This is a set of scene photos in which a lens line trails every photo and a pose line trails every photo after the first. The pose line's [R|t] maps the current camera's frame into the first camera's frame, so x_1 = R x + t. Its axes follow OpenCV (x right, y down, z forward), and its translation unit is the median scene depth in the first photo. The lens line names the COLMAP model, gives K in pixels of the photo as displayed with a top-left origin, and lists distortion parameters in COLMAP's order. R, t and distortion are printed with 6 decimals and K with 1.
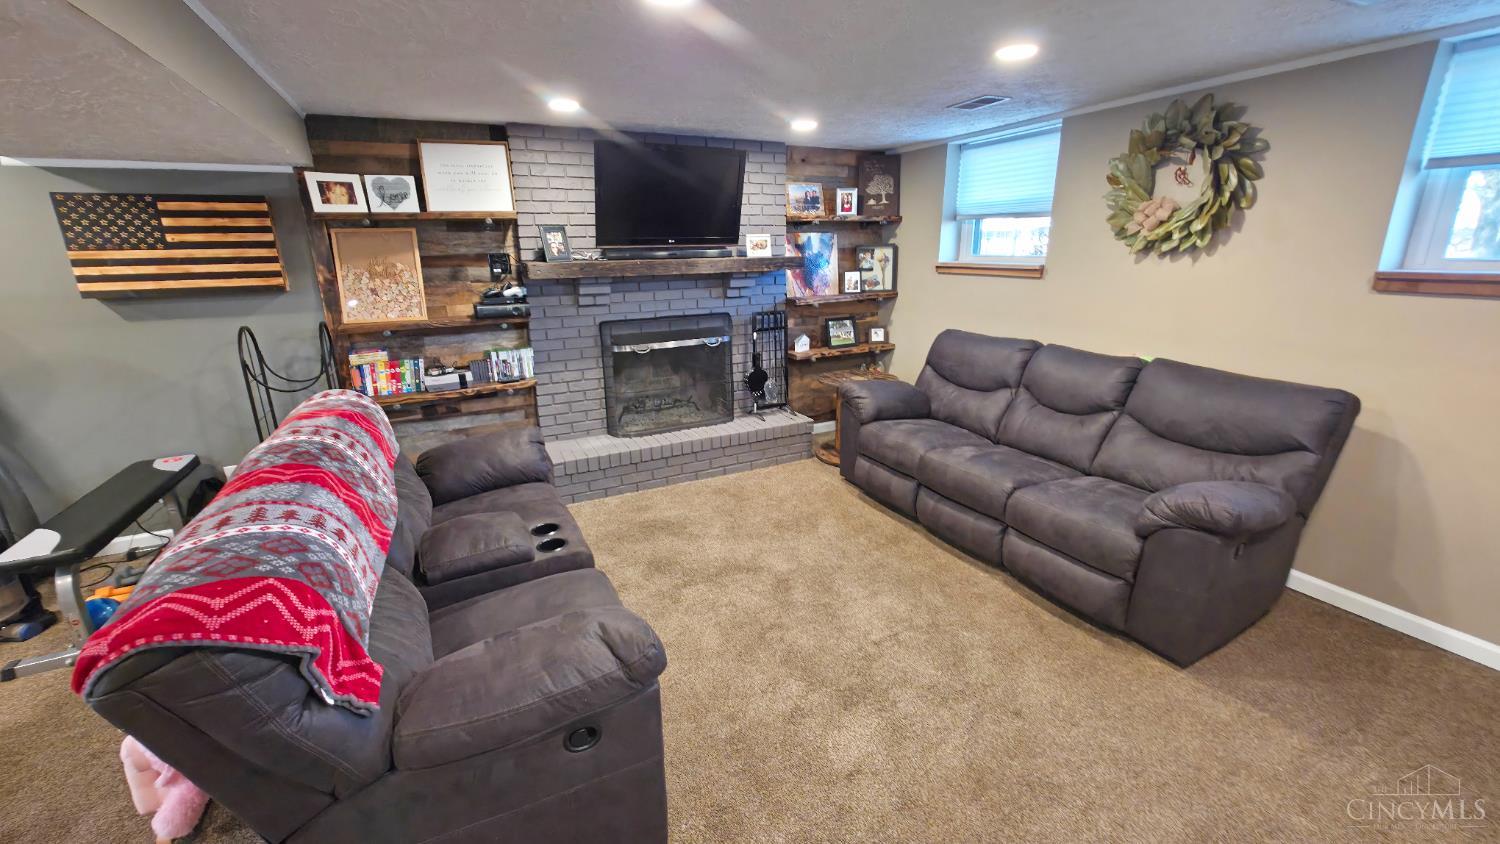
lens RADIAL K [[597.2, 0, 745.1], [0, 597.2, 418.2], [0, 0, 1]] dist [0.000700, 0.000092]
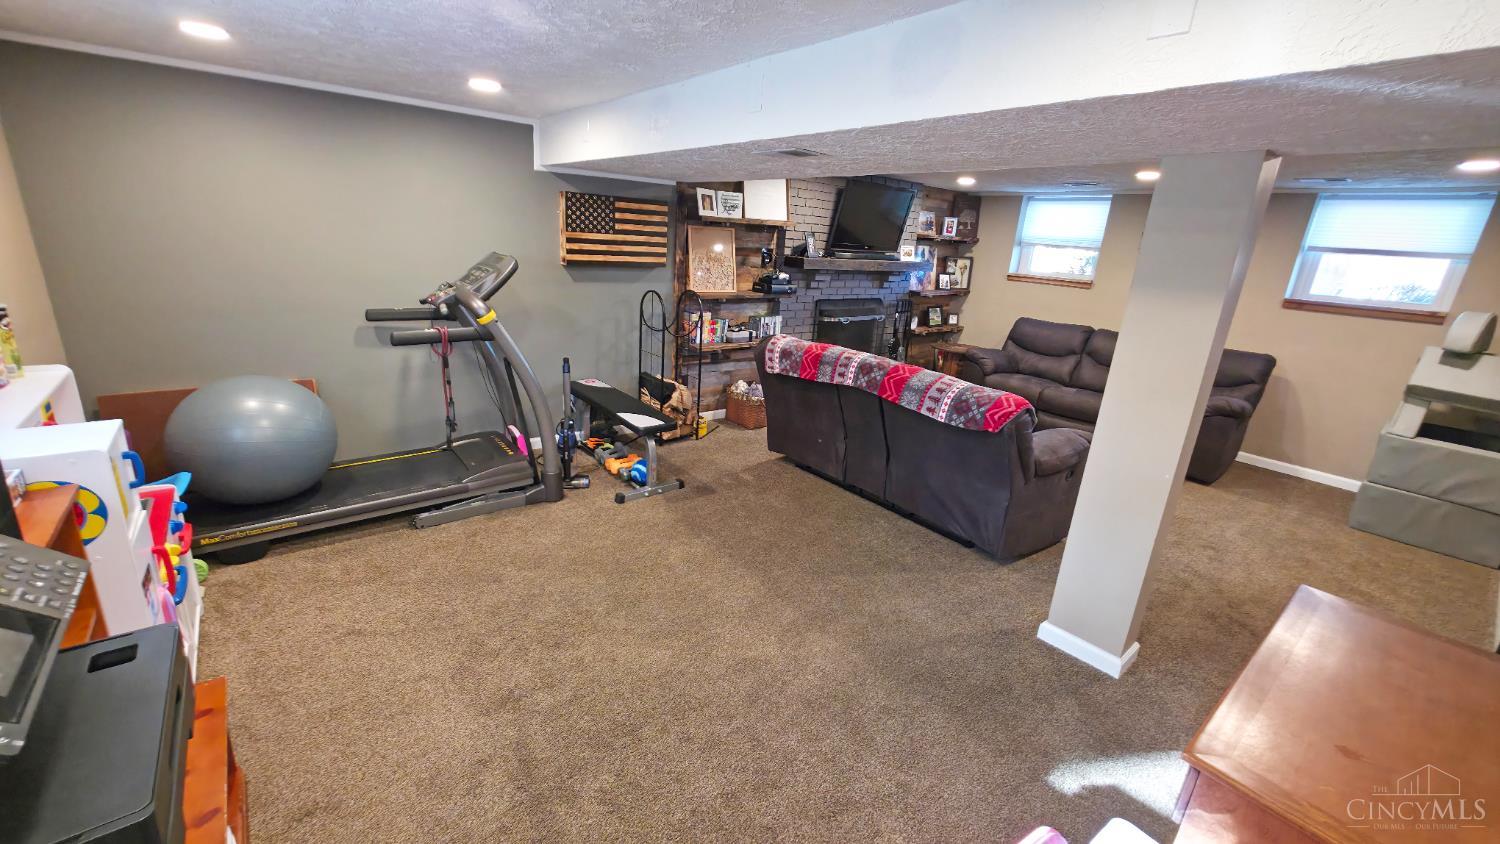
lens RADIAL K [[597.2, 0, 749.7], [0, 597.2, 415.6], [0, 0, 1]] dist [0.000700, 0.000092]
pose [[0.975180, 0.013869, 0.220979, -0.702021], [-0.018173, 0.999682, 0.017455, 0.092993], [-0.220667, -0.021038, 0.975122, -0.363994]]
